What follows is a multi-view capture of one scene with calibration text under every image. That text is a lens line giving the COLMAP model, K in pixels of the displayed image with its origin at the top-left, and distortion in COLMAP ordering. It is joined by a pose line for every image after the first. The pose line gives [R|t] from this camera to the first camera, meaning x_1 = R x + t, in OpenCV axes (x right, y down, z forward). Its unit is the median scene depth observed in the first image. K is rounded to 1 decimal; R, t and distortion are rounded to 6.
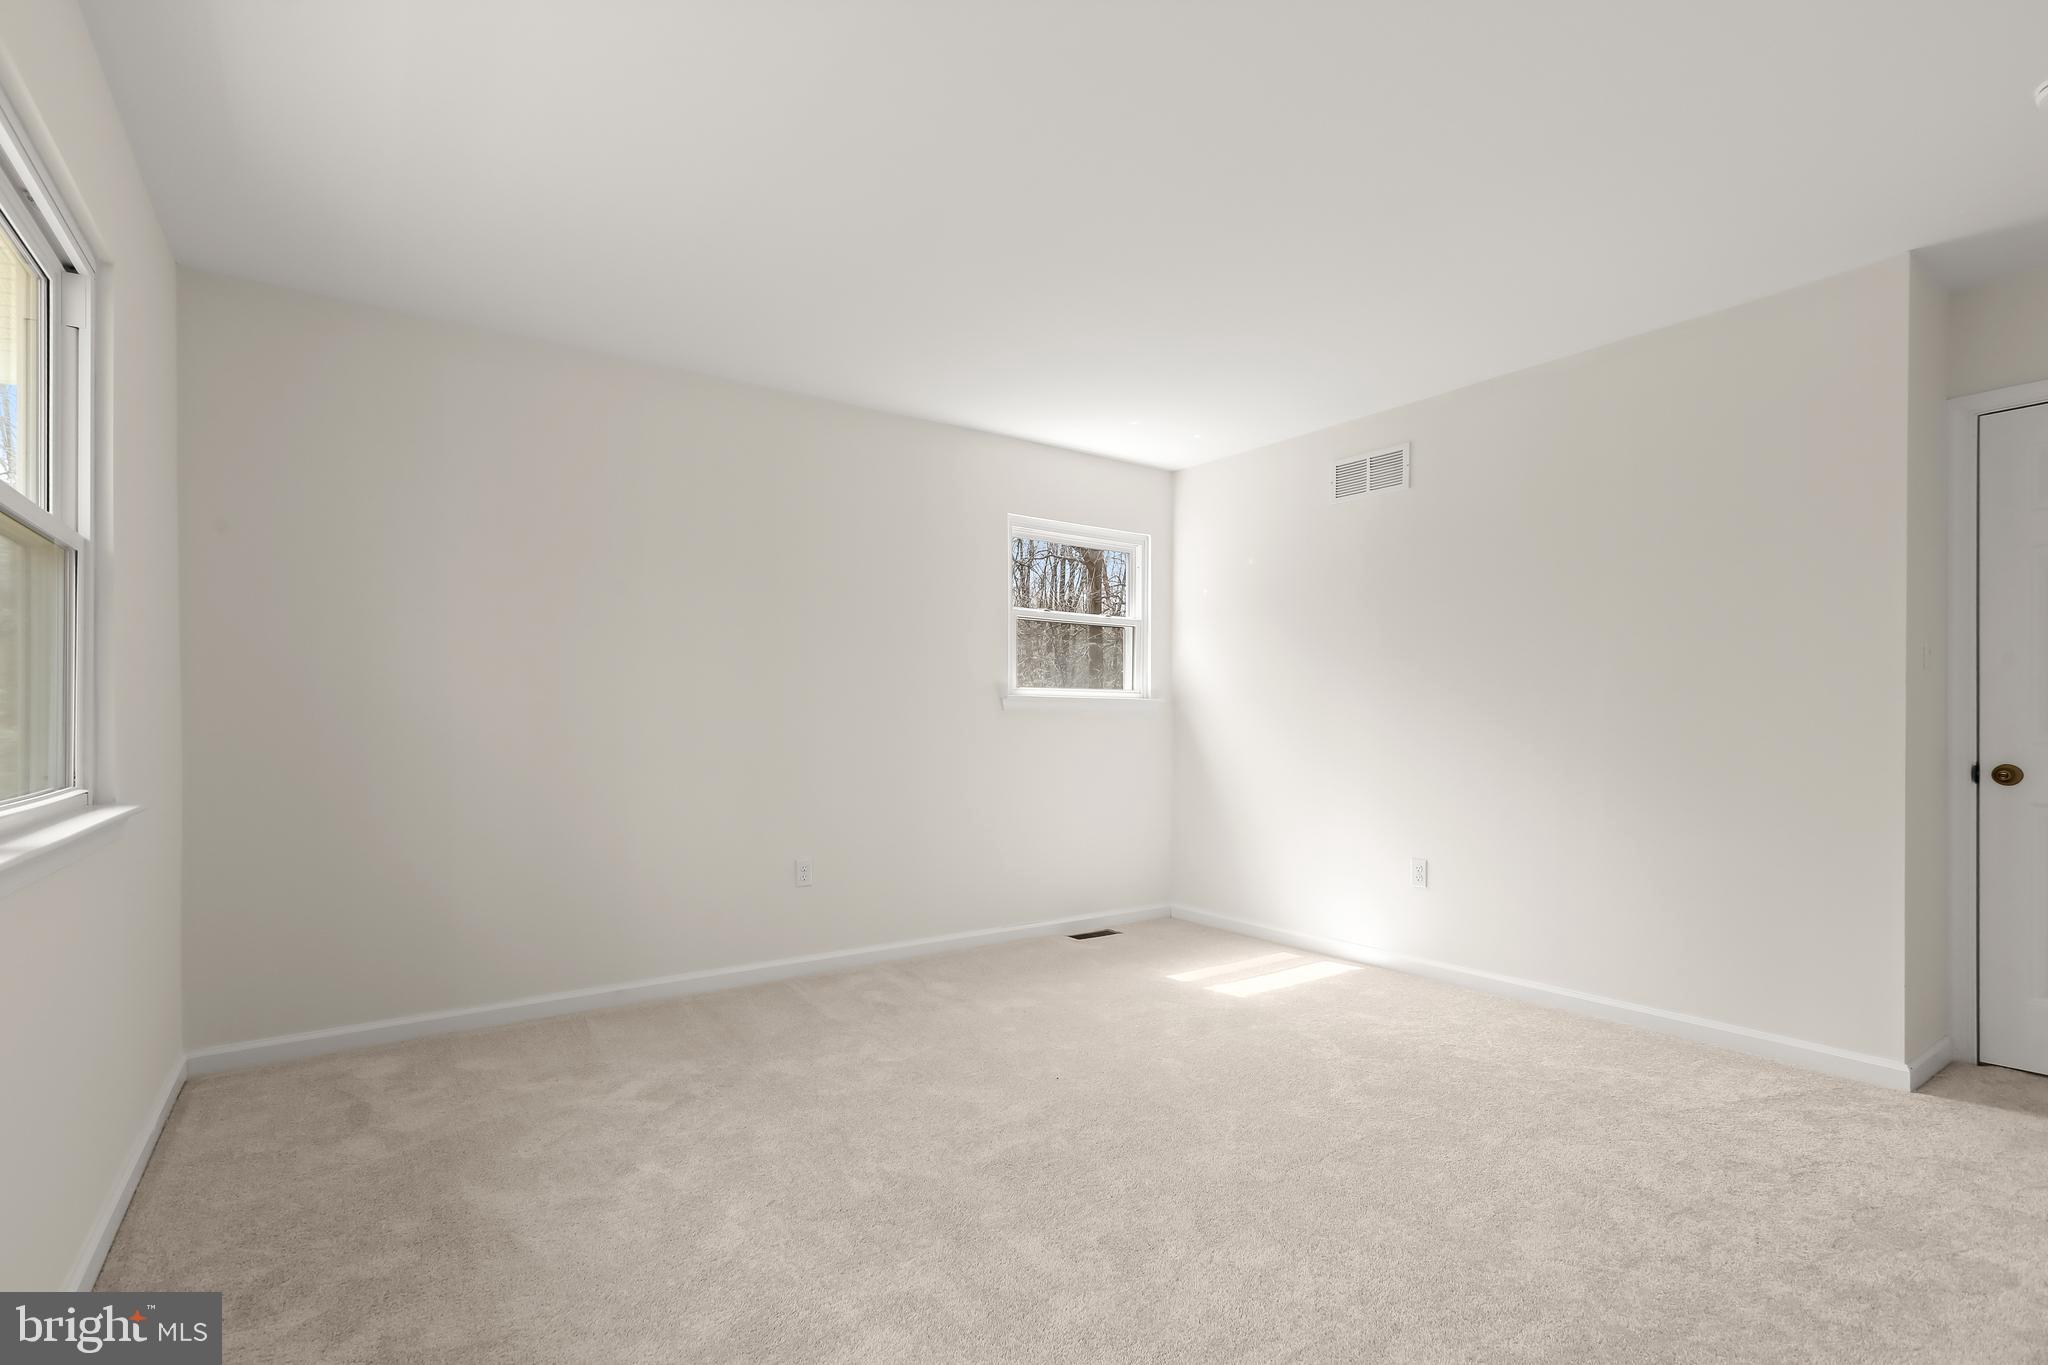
lens RADIAL K [[967.1, 0, 973.5], [0, 967.1, 725.8], [0, 0, 1]] dist [-0.020851, 0.003483]
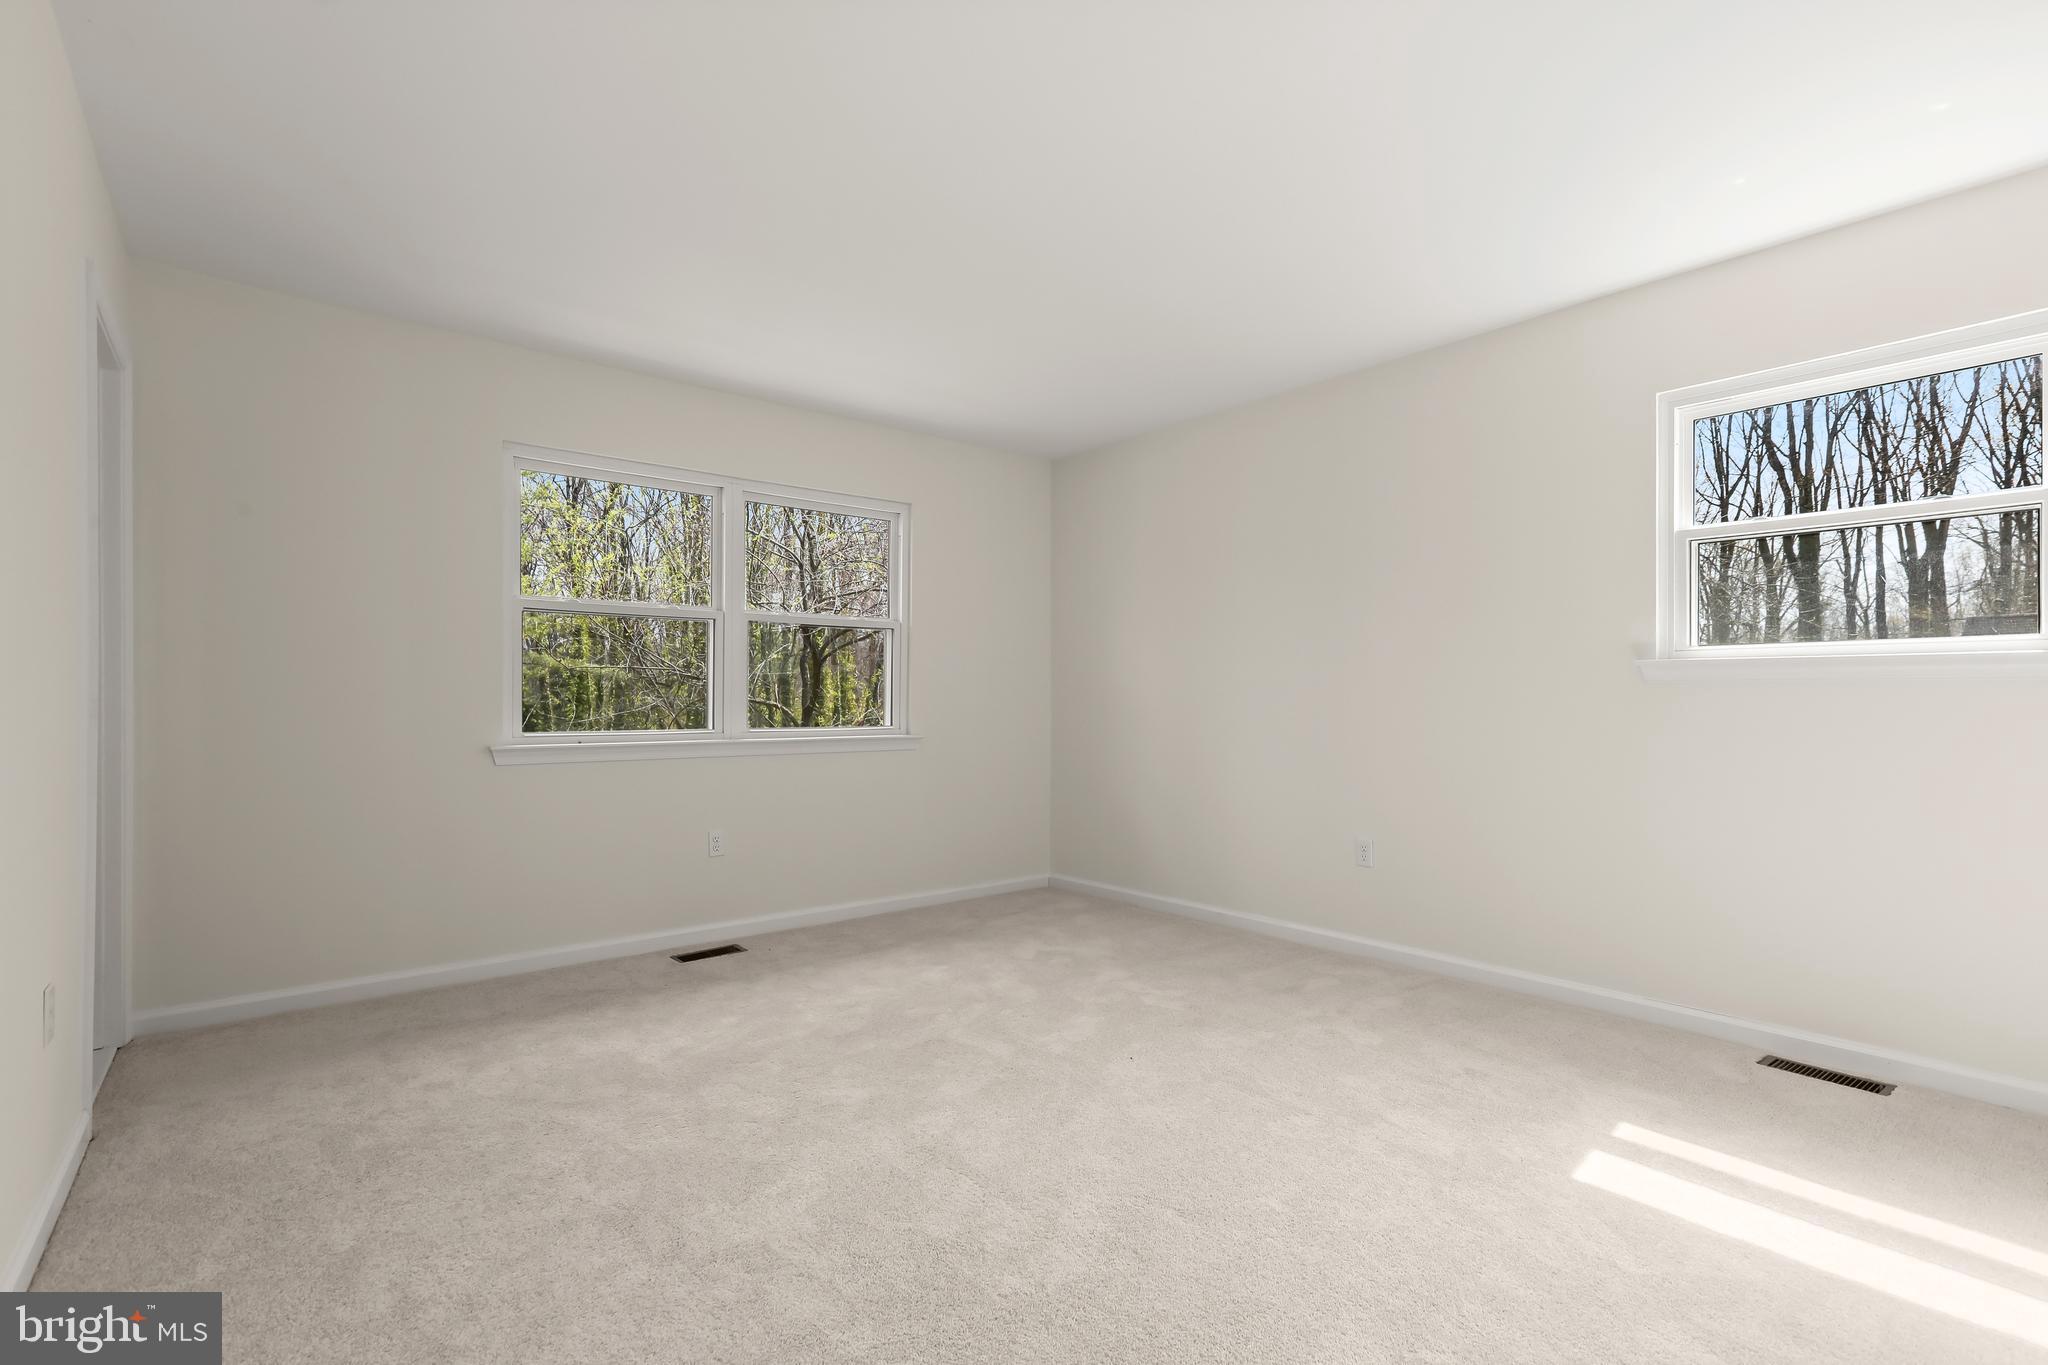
lens RADIAL K [[967.1, 0, 1020.6], [0, 967.1, 687.1], [0, 0, 1]] dist [-0.020851, 0.003483]
pose [[0.086436, -0.003610, -0.996251, 1.028982], [-0.005065, 0.999979, -0.004063, -0.012477], [0.996245, 0.005397, 0.086416, 0.763106]]
